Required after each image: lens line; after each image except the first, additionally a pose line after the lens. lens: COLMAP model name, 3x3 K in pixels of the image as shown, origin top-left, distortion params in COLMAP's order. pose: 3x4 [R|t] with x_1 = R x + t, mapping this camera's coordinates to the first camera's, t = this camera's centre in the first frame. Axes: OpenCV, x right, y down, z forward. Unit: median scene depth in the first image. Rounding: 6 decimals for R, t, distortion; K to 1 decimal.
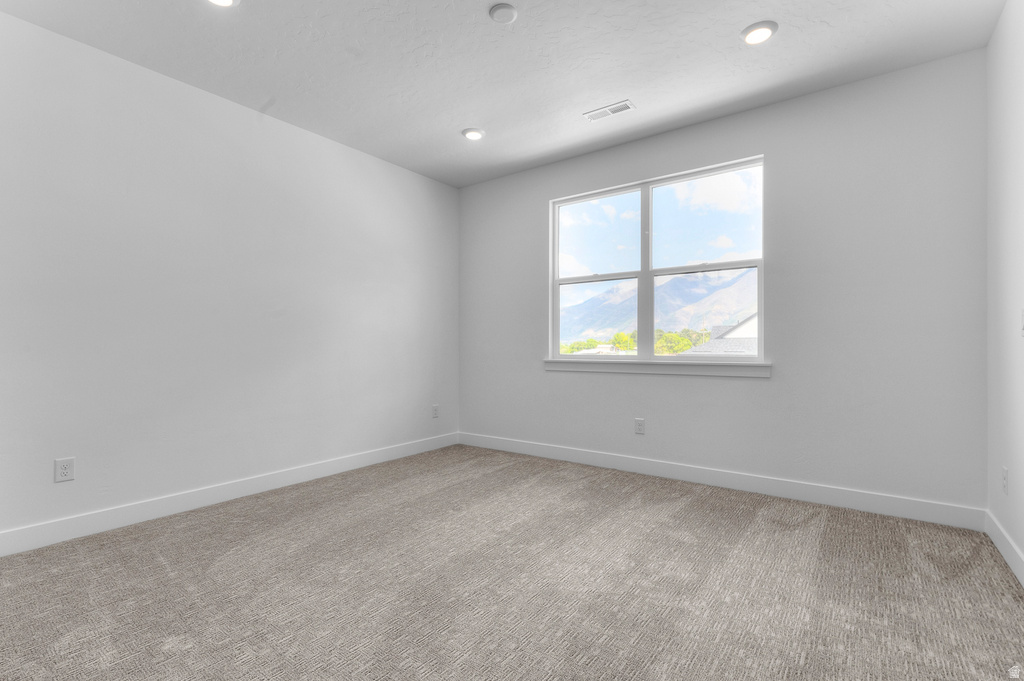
lens RADIAL K [[457.3, 0, 510.5], [0, 457.3, 344.9], [0, 0, 1]] dist [0.007556, 0.000047]
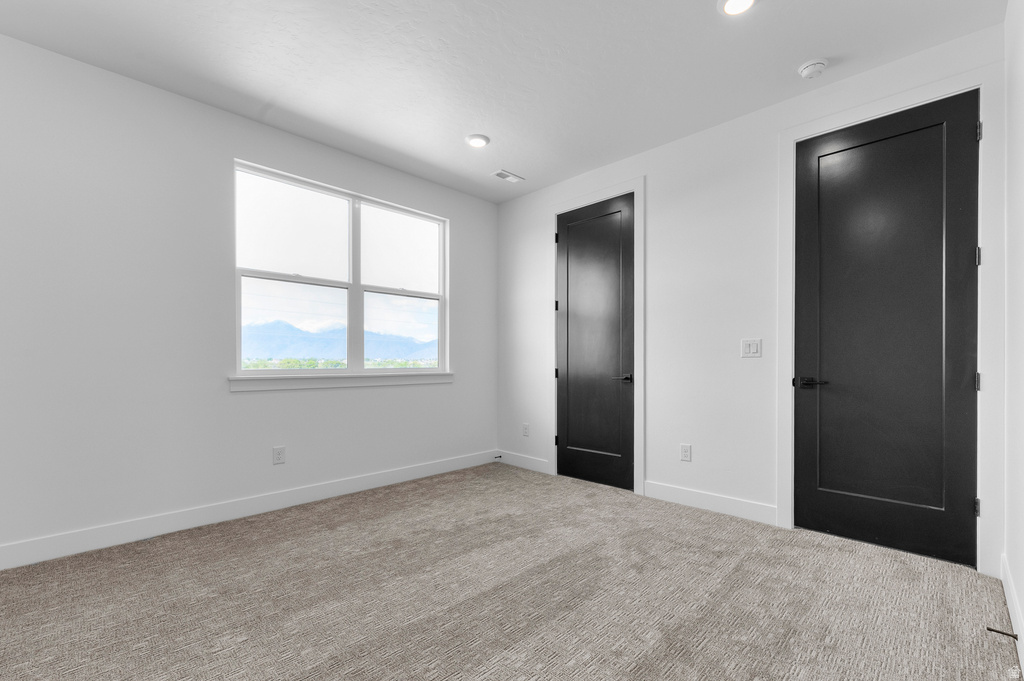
lens RADIAL K [[448.4, 0, 507.7], [0, 448.4, 362.0], [0, 0, 1]] dist [0.013172, -0.000408]
pose [[0.154490, 0.000060, 0.987994, -0.625679], [-0.004360, 0.999990, 0.000621, 0.007266], [-0.987985, -0.004404, 0.154489, 0.515857]]
